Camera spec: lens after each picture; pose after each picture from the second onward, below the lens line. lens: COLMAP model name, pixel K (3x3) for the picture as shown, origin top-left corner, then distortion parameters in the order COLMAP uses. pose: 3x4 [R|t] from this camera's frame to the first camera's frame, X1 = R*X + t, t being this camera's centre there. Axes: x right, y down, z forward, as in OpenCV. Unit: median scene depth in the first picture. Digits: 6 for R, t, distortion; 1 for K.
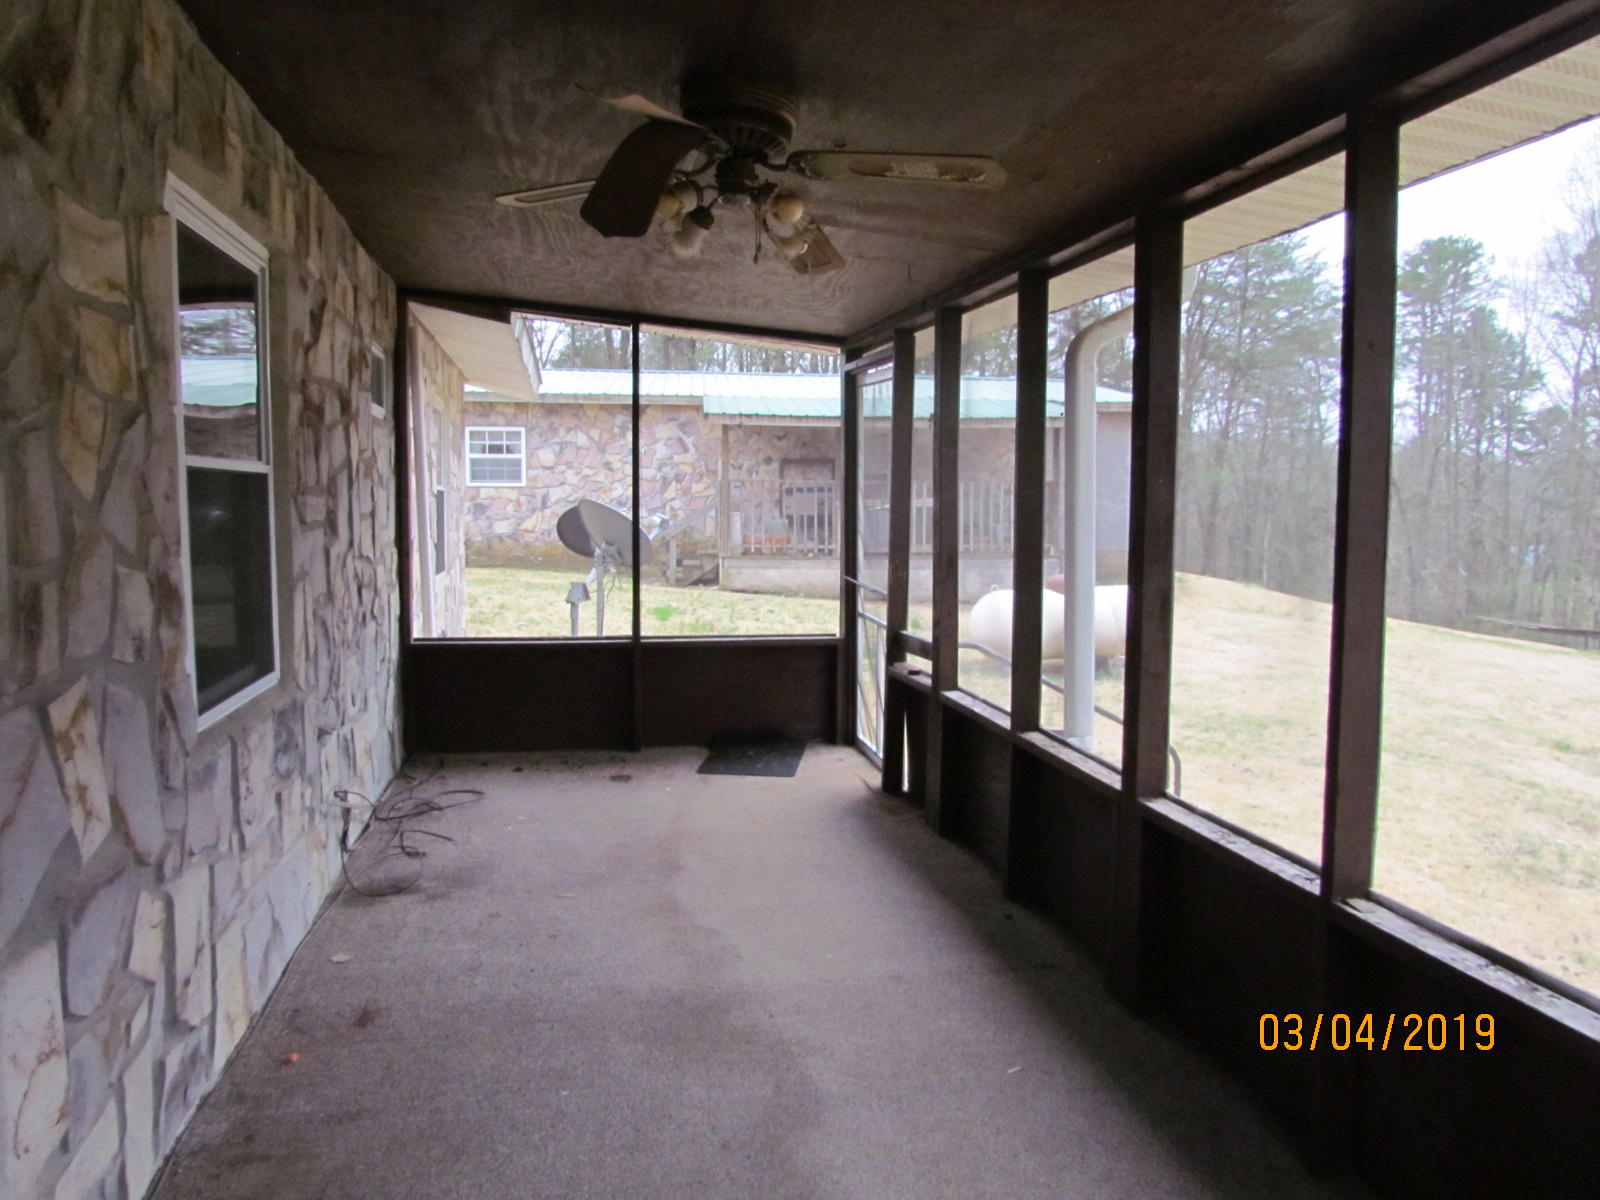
lens RADIAL K [[1151.3, 0, 805.8], [0, 1151.3, 603.7], [0, 0, 1]] dist [-0.028213, 0.011728]
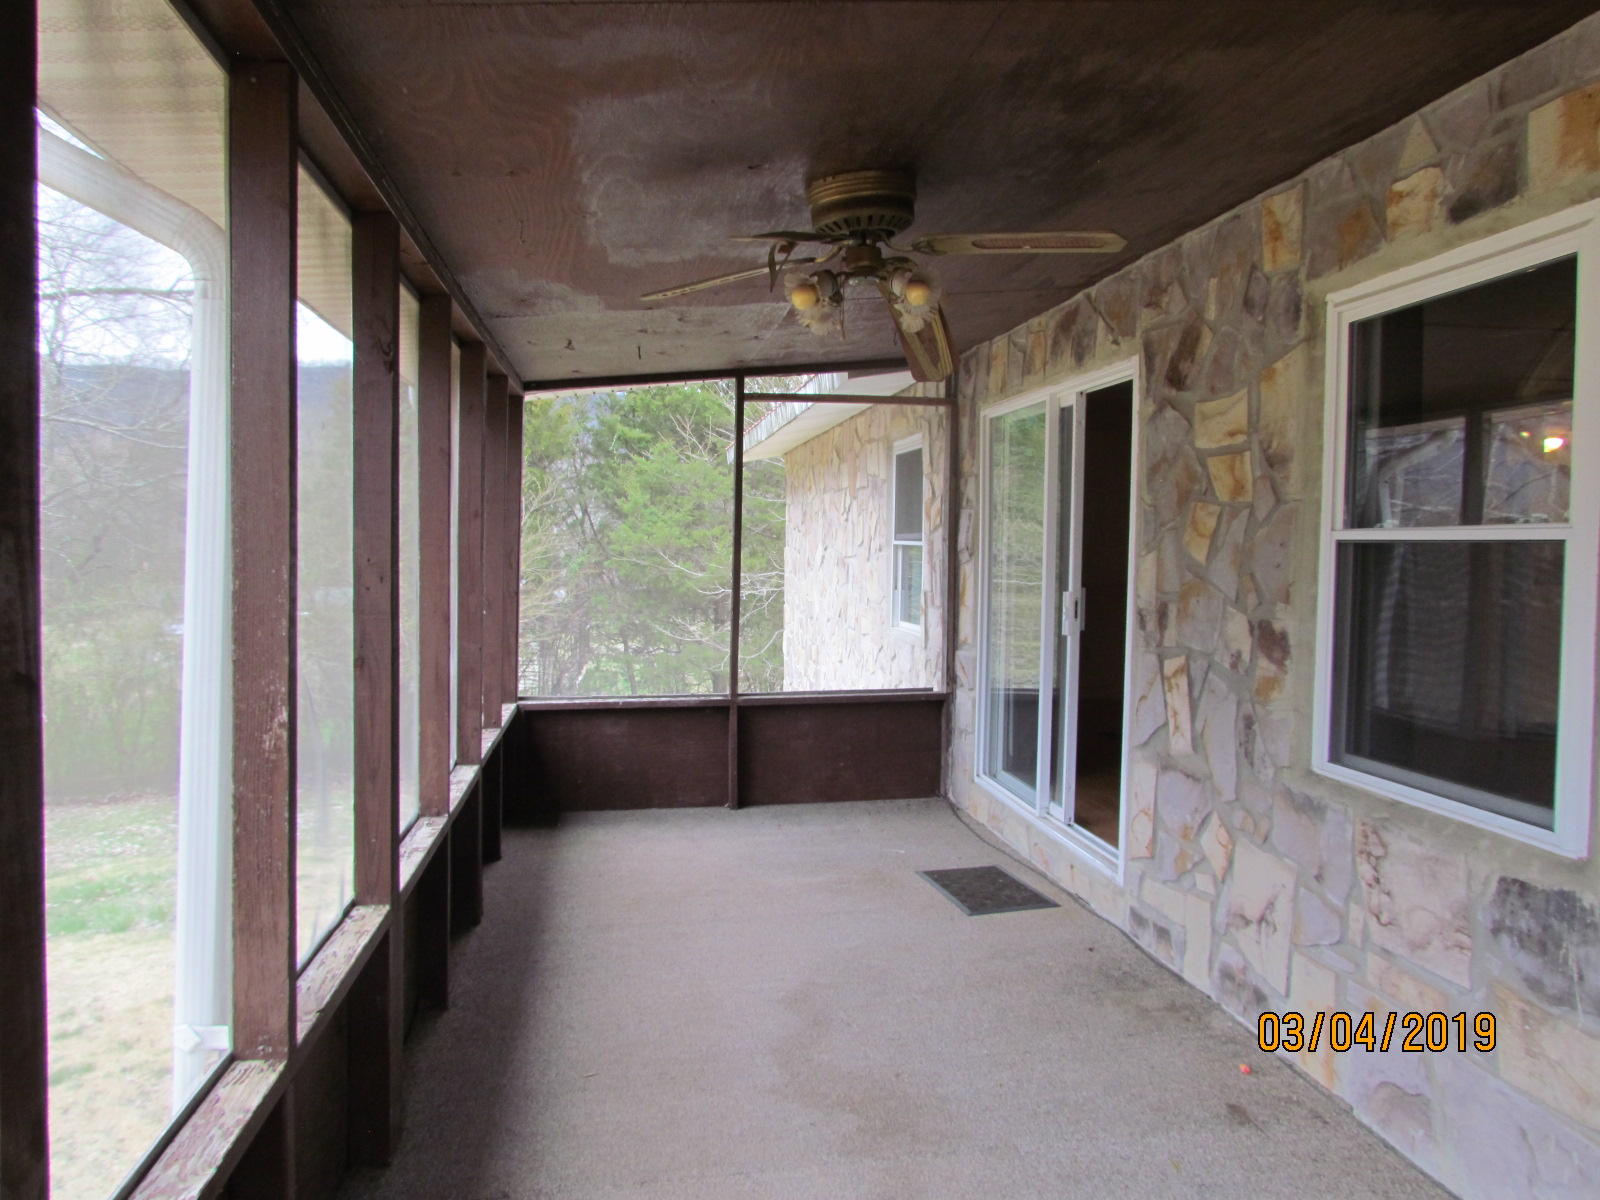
lens RADIAL K [[1151.3, 0, 805.8], [0, 1151.3, 603.7], [0, 0, 1]] dist [-0.028213, 0.011728]
pose [[-0.998250, -0.028079, 0.052043, -0.089206], [-0.020564, 0.989984, 0.139674, -0.246999], [-0.055444, 0.138360, -0.988829, 2.590363]]
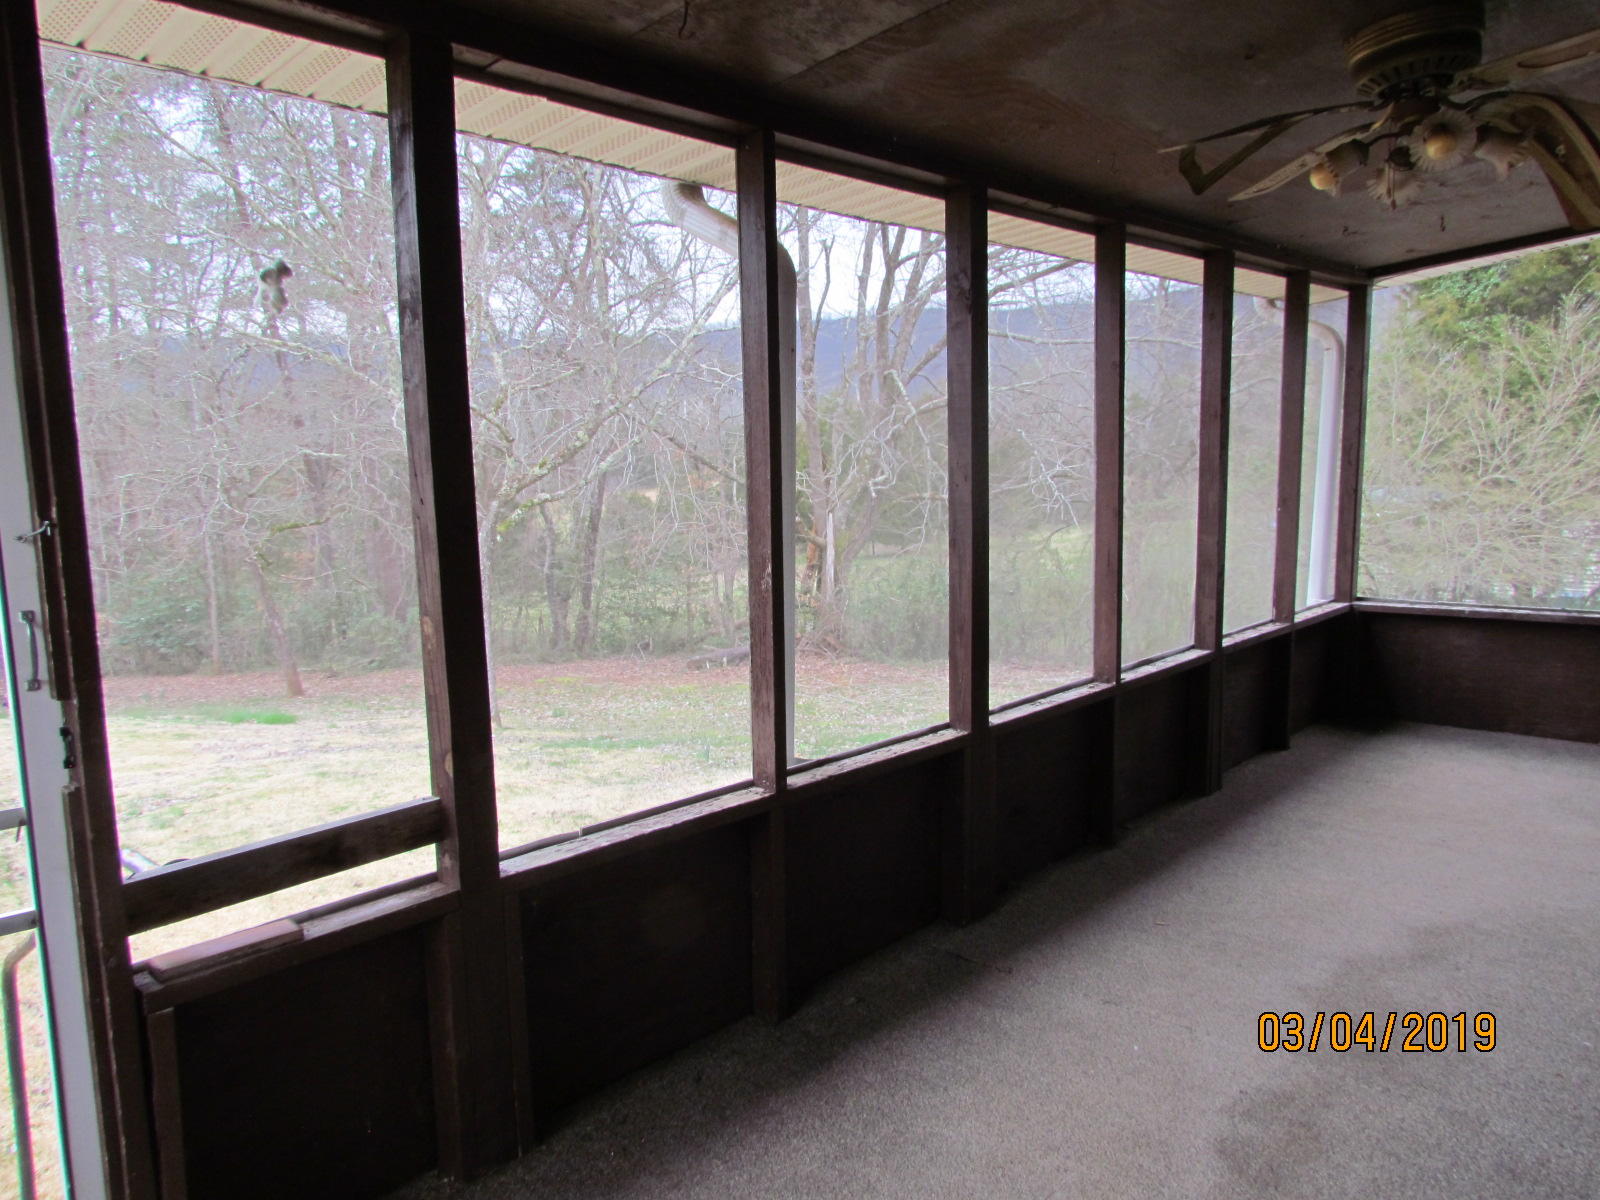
lens RADIAL K [[1141.9, 0, 797.5], [0, 1141.9, 593.0], [0, 0, 1]] dist [0.000847, 0.003524]
pose [[-0.567147, -0.100041, 0.817518, -0.744592], [0.090330, 0.979053, 0.182474, -0.244259], [-0.818648, 0.177336, -0.546230, 2.468258]]
